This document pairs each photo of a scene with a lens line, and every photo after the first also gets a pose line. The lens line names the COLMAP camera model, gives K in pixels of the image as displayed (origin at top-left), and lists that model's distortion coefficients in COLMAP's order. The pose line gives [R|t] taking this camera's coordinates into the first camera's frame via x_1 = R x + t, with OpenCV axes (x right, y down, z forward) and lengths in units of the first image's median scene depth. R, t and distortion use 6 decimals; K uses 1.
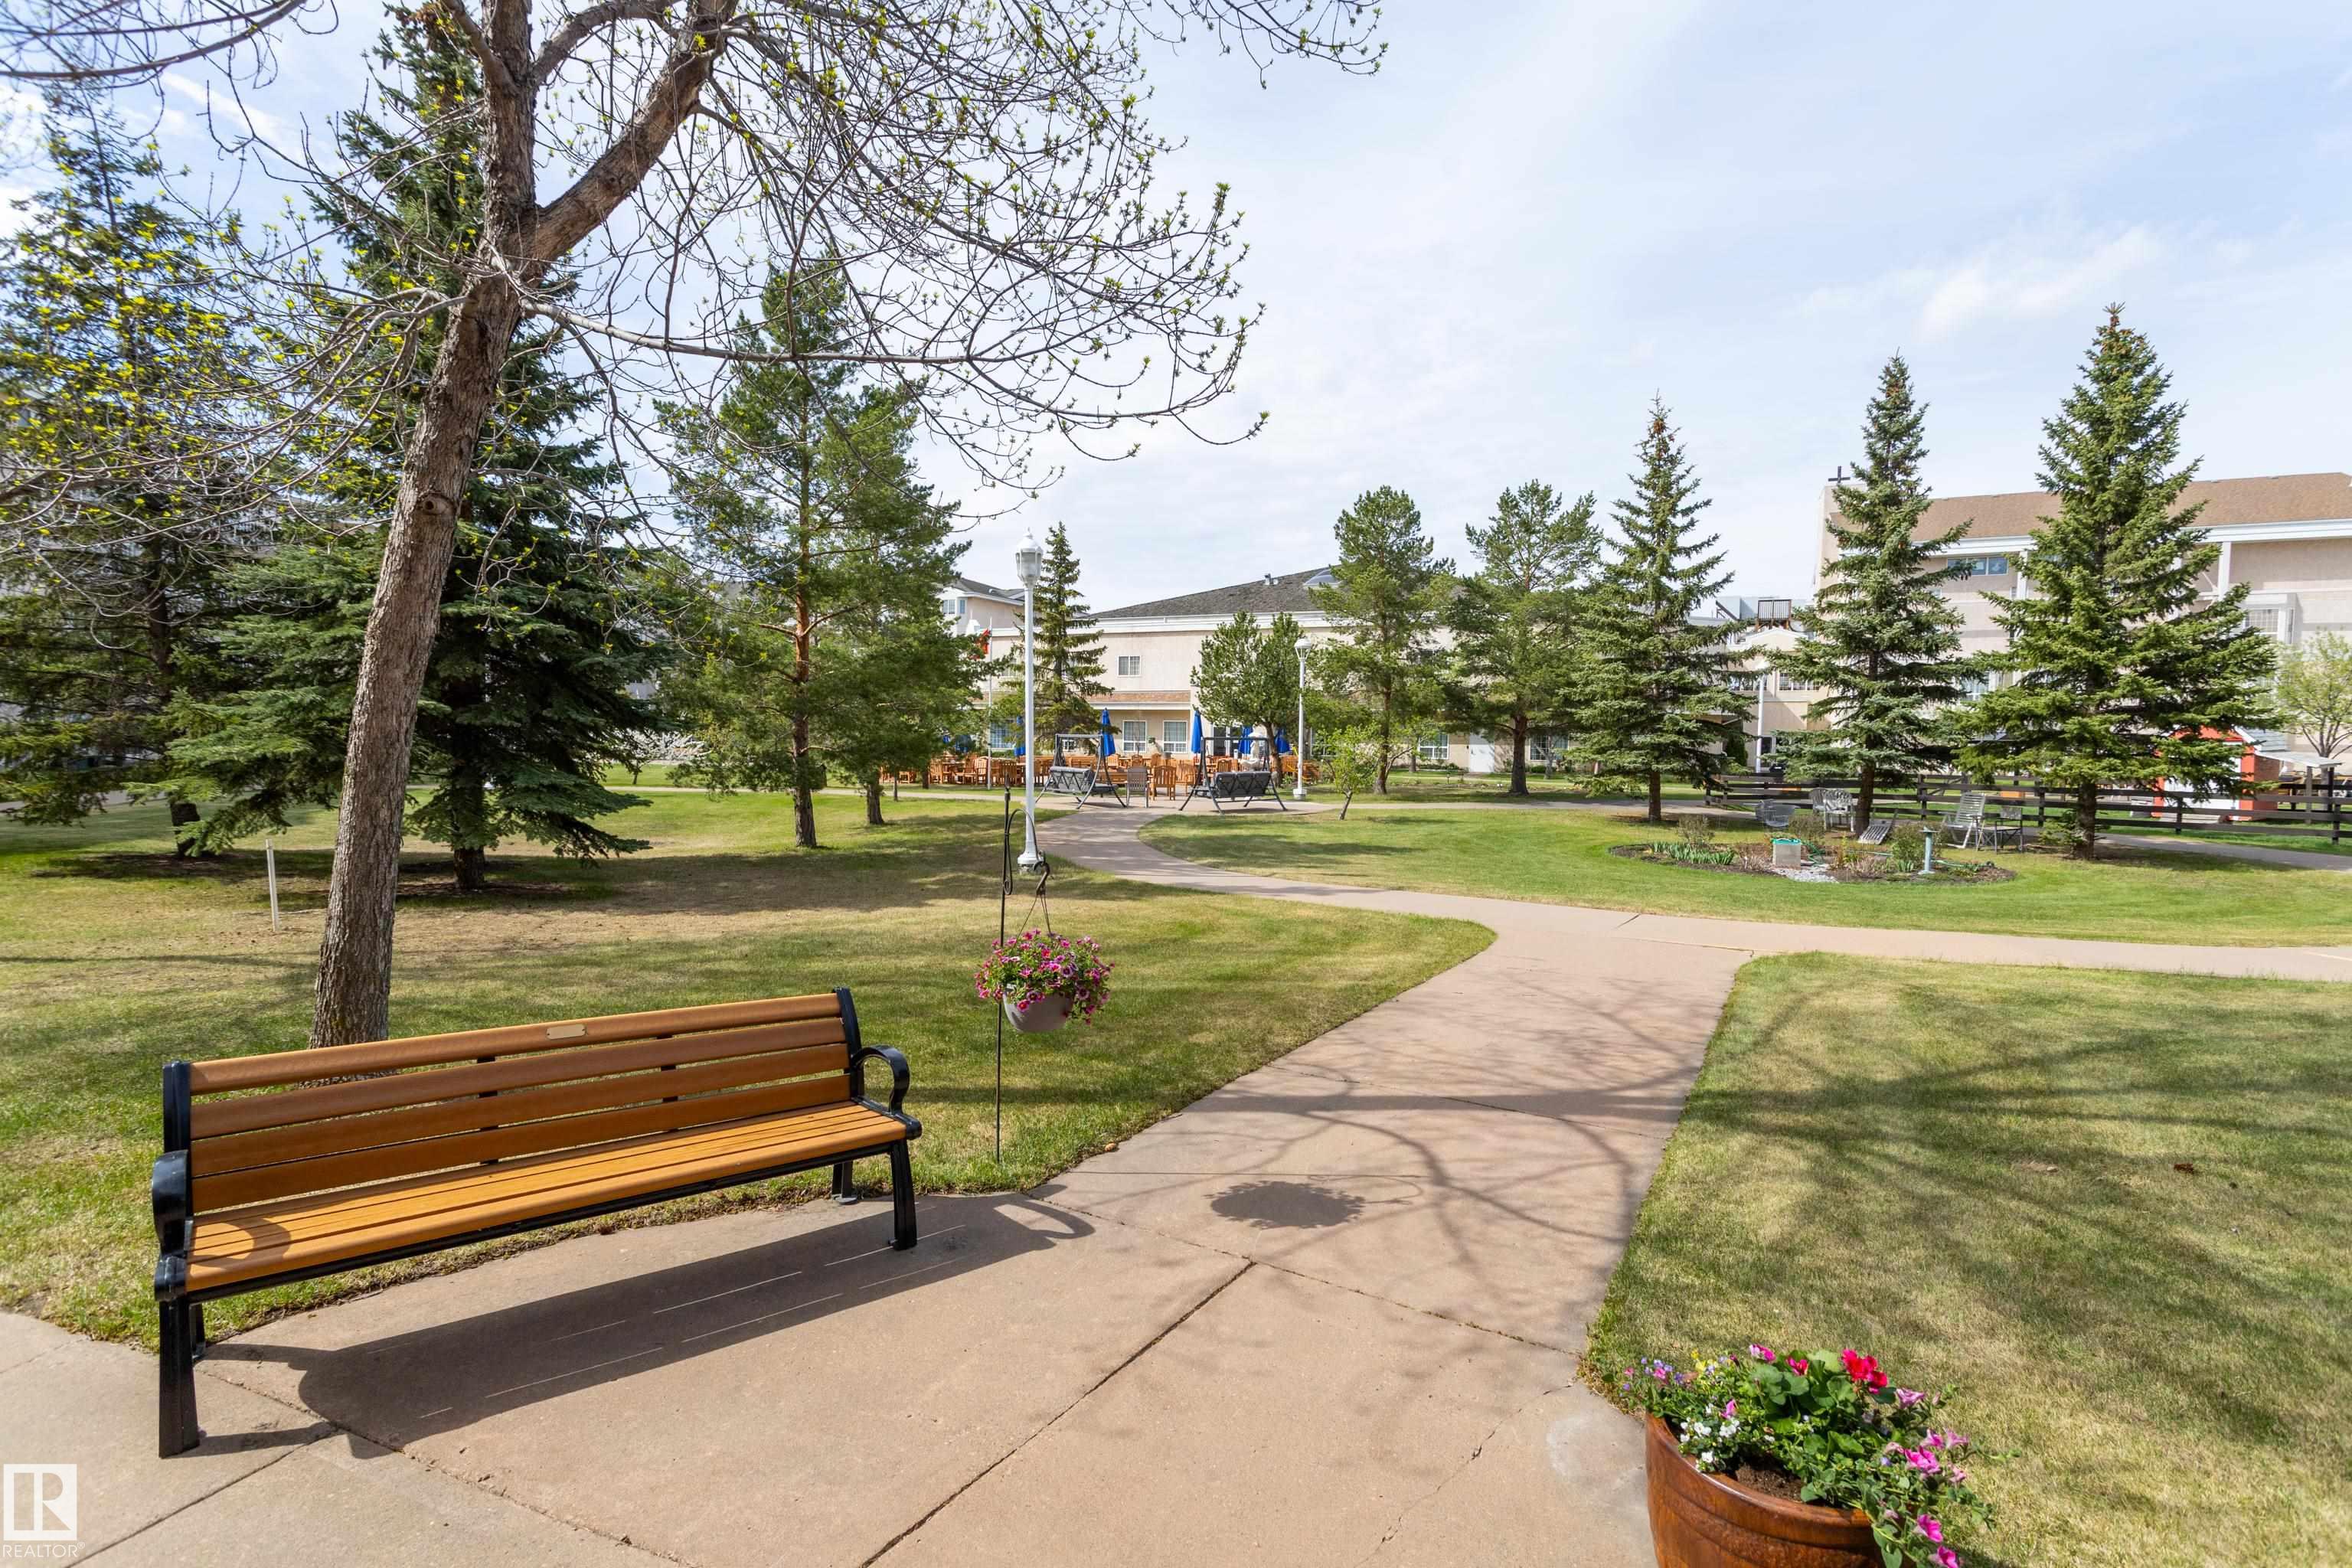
lens RADIAL K [[1166.8, 0, 1135.0], [0, 1166.8, 796.8], [0, 0, 1]] dist [-0.029391, 0.023955]
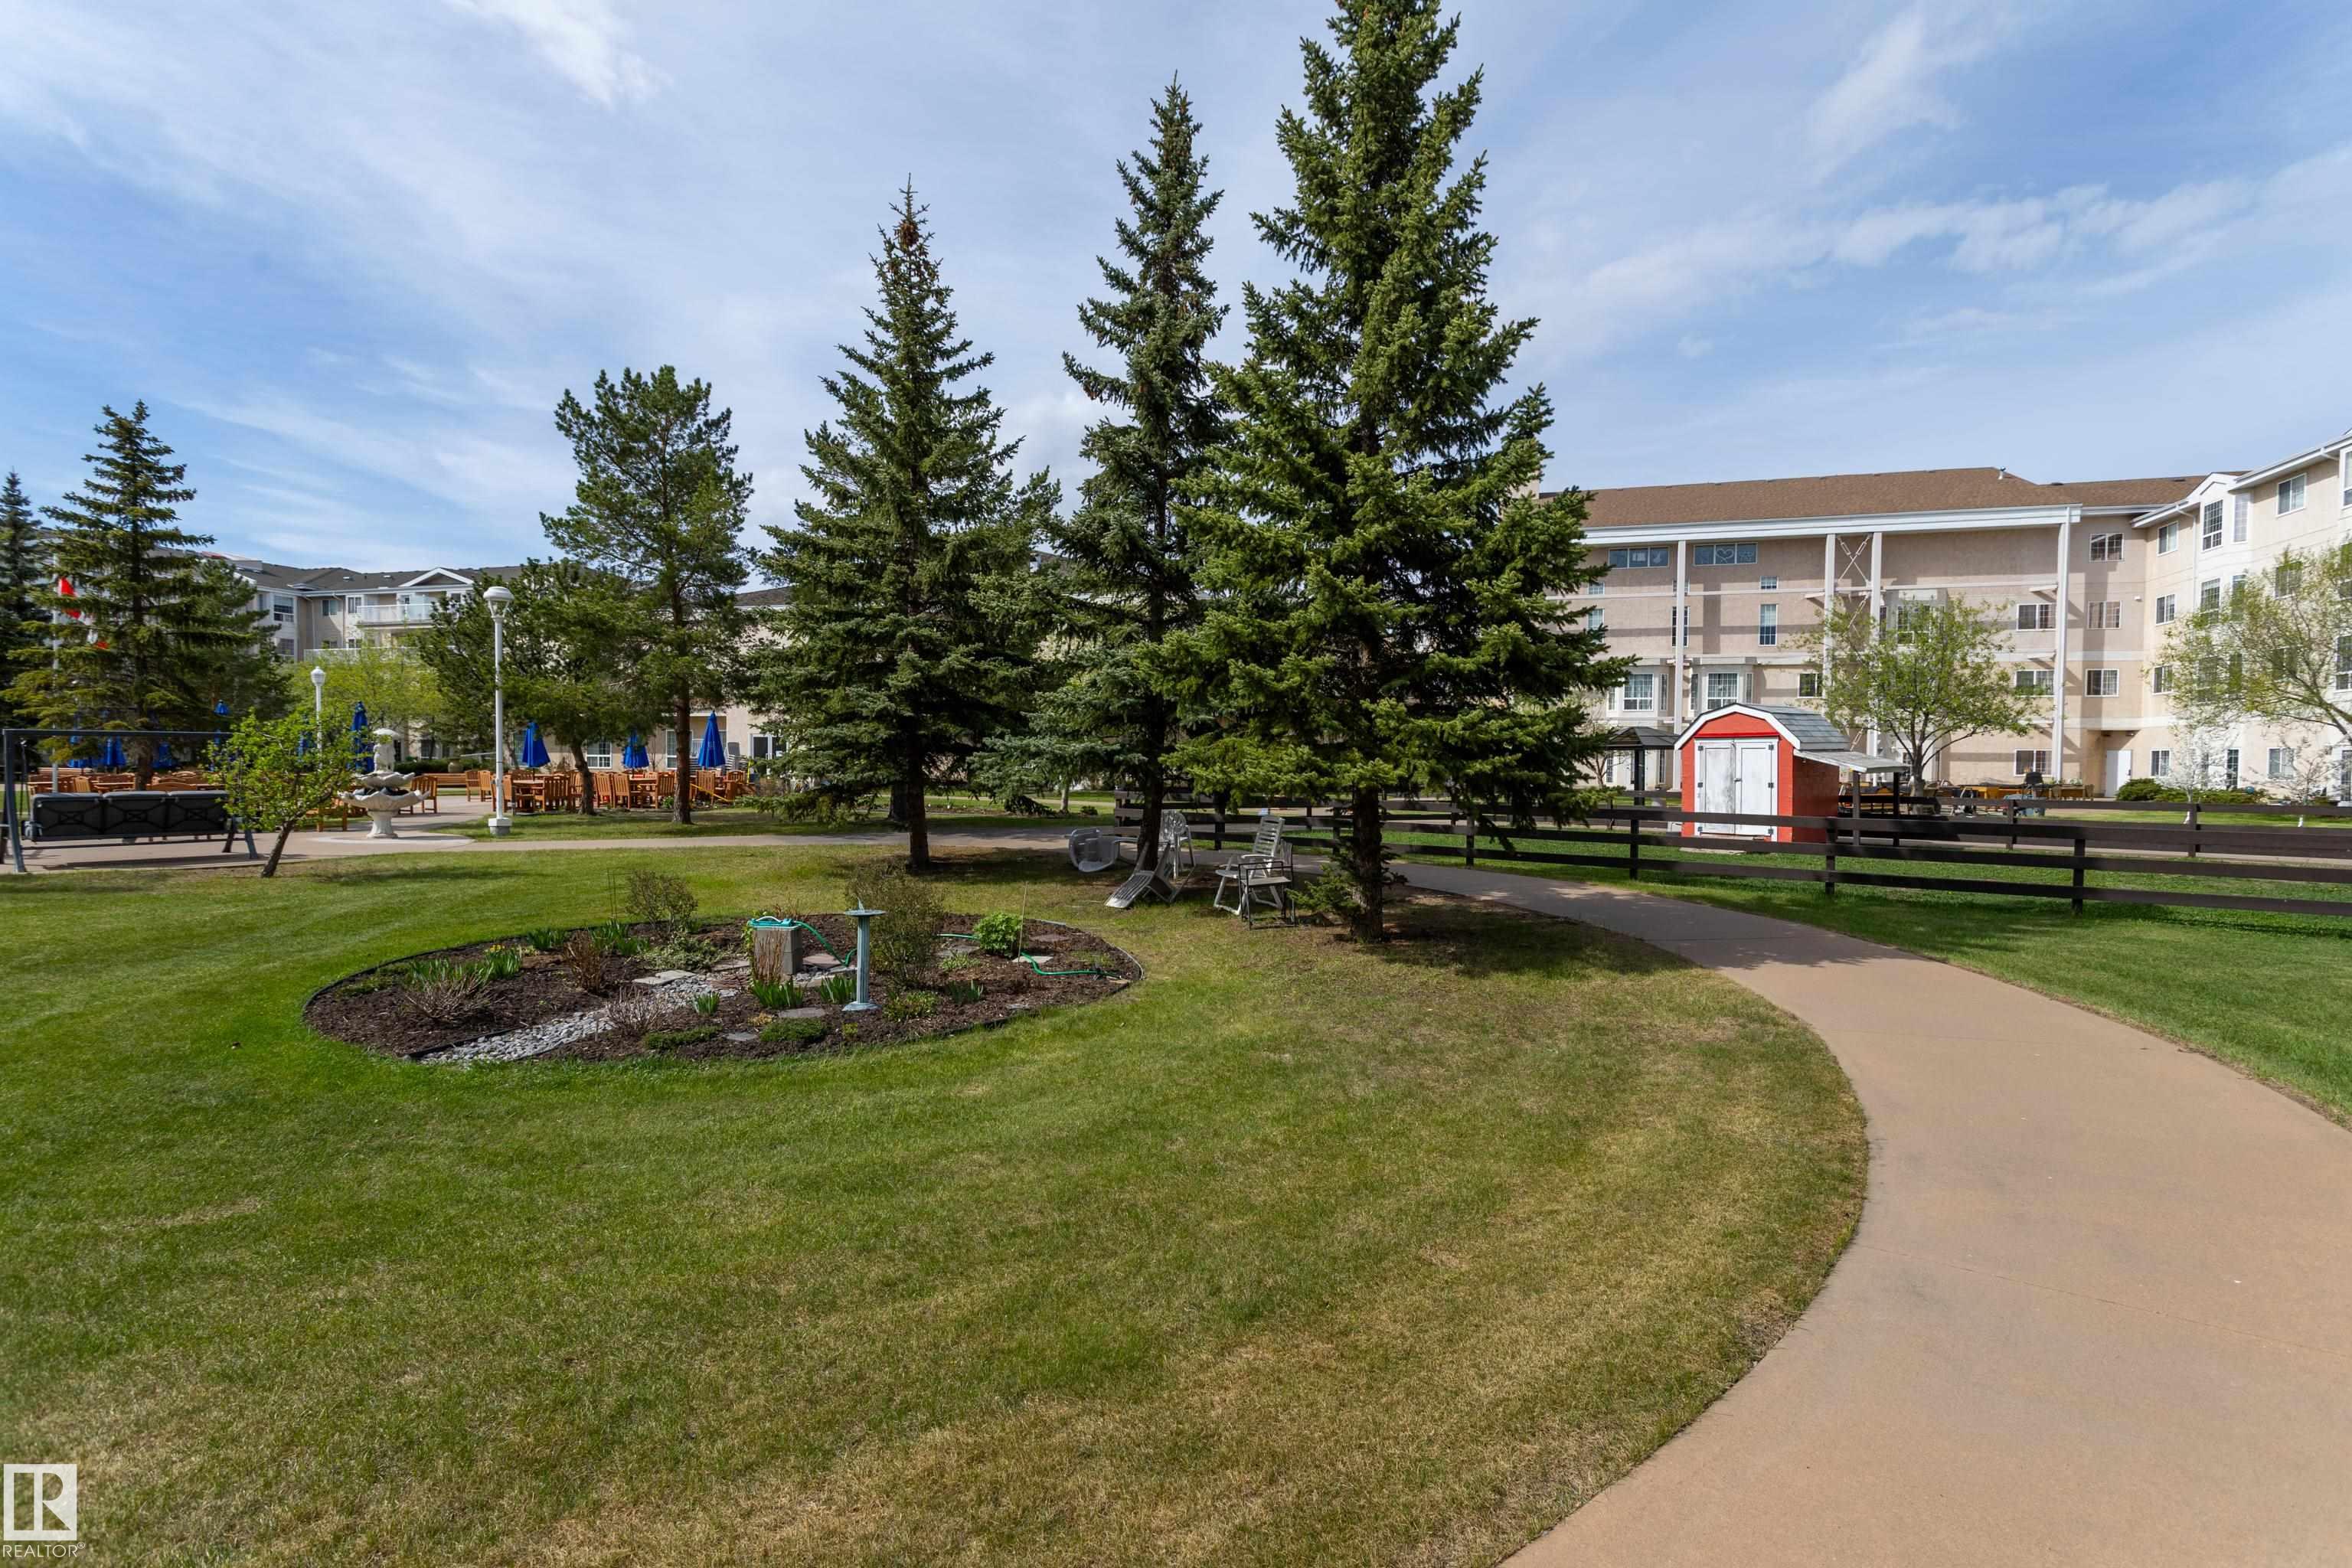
lens RADIAL K [[1166.8, 0, 1186.8], [0, 1166.8, 793.3], [0, 0, 1]] dist [-0.029391, 0.023955]
pose [[0.987741, -0.010344, 0.155761, 0.504013], [0.013522, 0.999721, -0.019359, -0.003903], [-0.155517, 0.021228, 0.987605, 0.370856]]
